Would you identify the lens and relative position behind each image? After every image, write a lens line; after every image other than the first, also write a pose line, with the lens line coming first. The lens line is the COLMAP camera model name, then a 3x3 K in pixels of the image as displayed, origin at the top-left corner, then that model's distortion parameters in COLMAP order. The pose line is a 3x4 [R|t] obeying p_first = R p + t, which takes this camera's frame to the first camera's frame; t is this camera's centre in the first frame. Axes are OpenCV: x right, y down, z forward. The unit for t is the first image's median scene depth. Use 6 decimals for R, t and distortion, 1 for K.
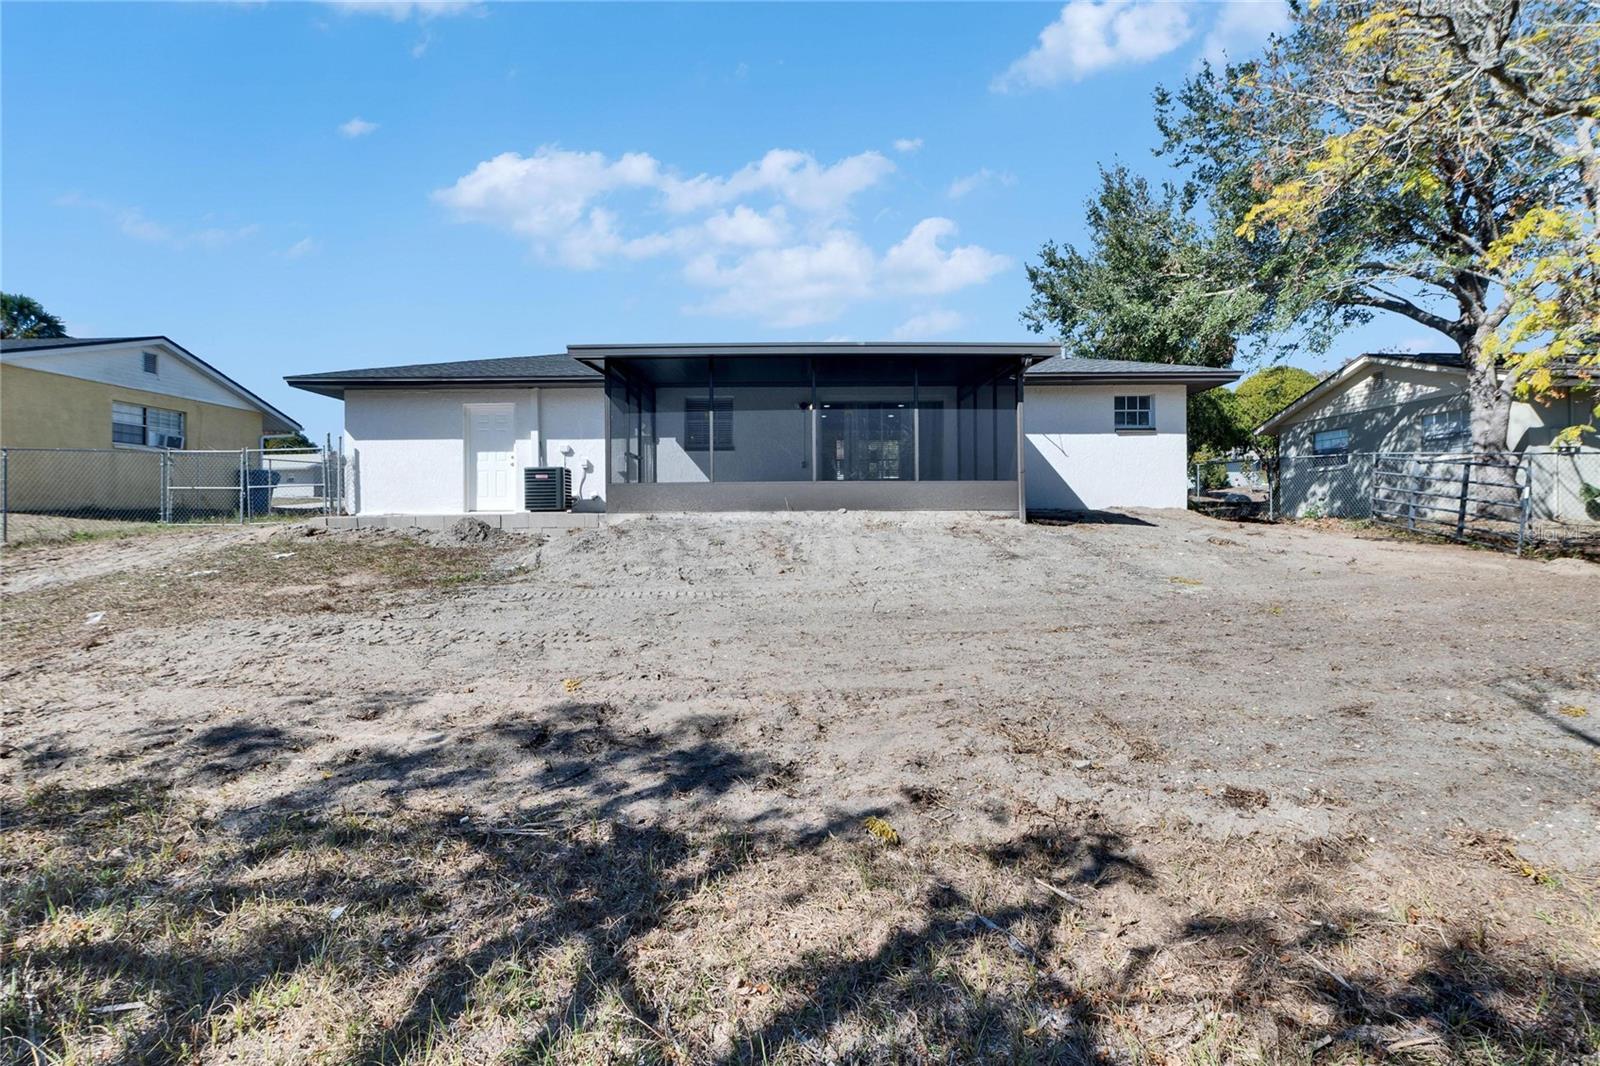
lens RADIAL K [[715.5, 0, 799.9], [0, 715.5, 511.7], [0, 0, 1]] dist [-0.003953, -0.000427]
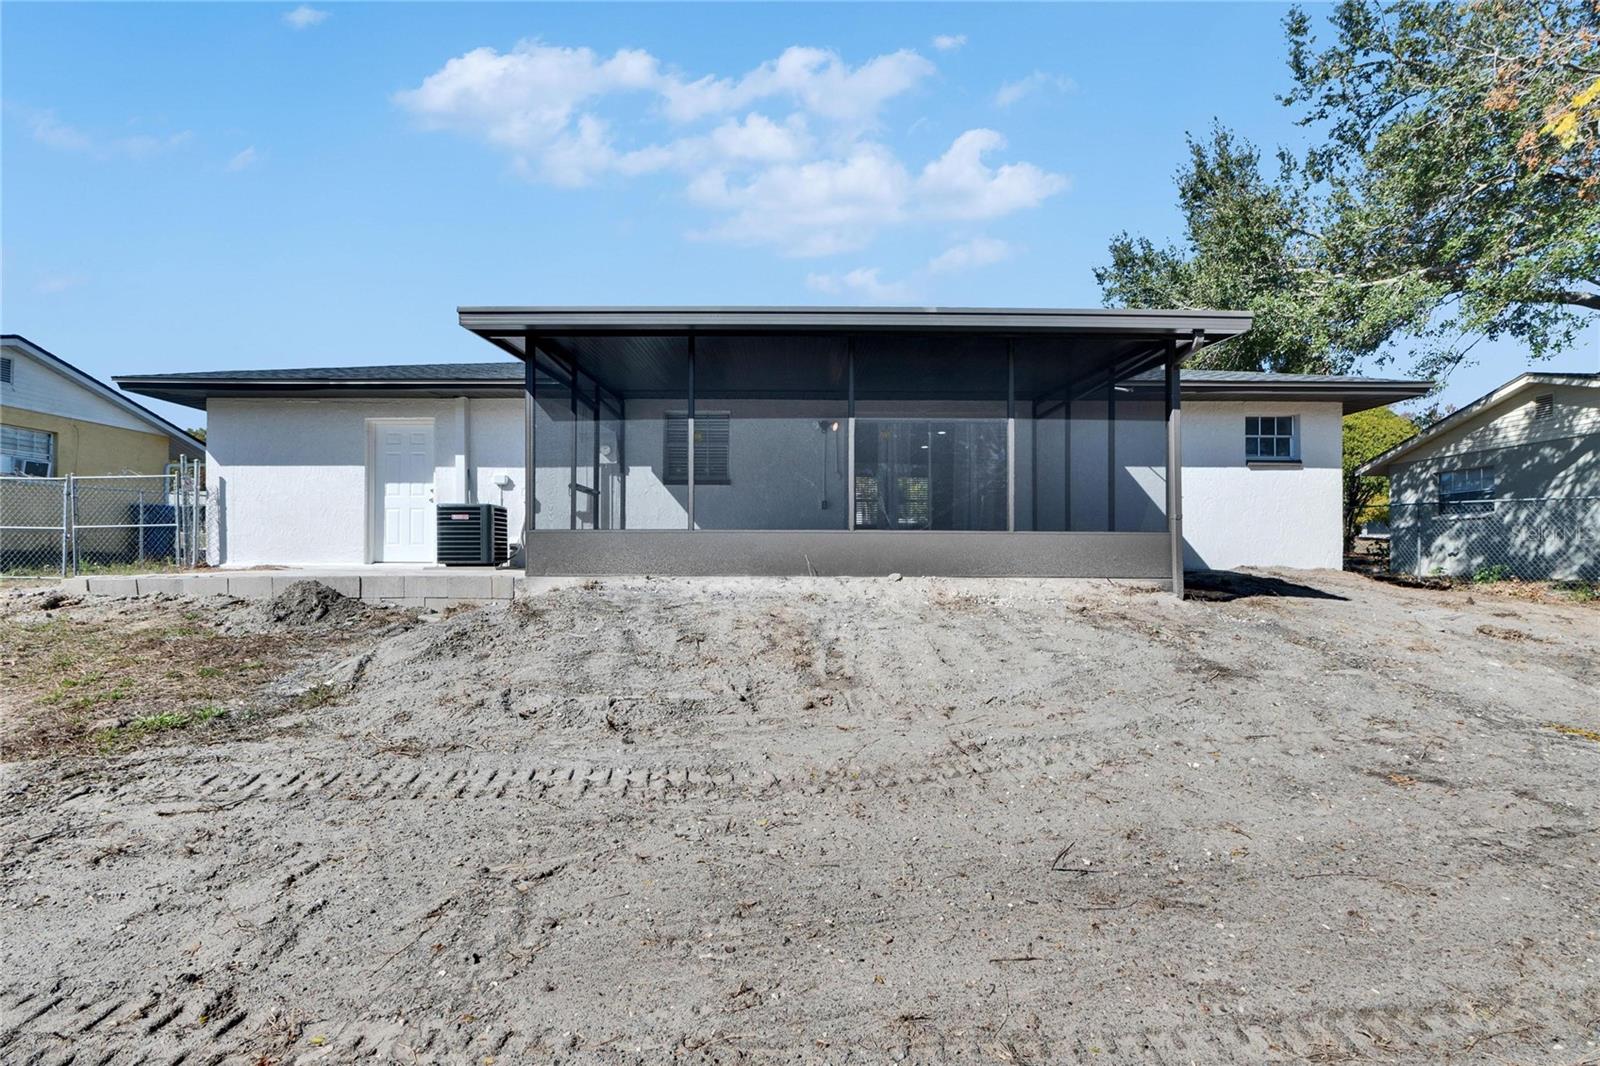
lens RADIAL K [[699.4, 0, 794.3], [0, 699.4, 553.1], [0, 0, 1]] dist [-0.000323, 0.000144]
pose [[0.999901, 0.011035, -0.008727, -0.018683], [-0.011027, 0.999939, 0.000953, -0.016144], [0.008737, -0.000857, 0.999961, 0.277672]]
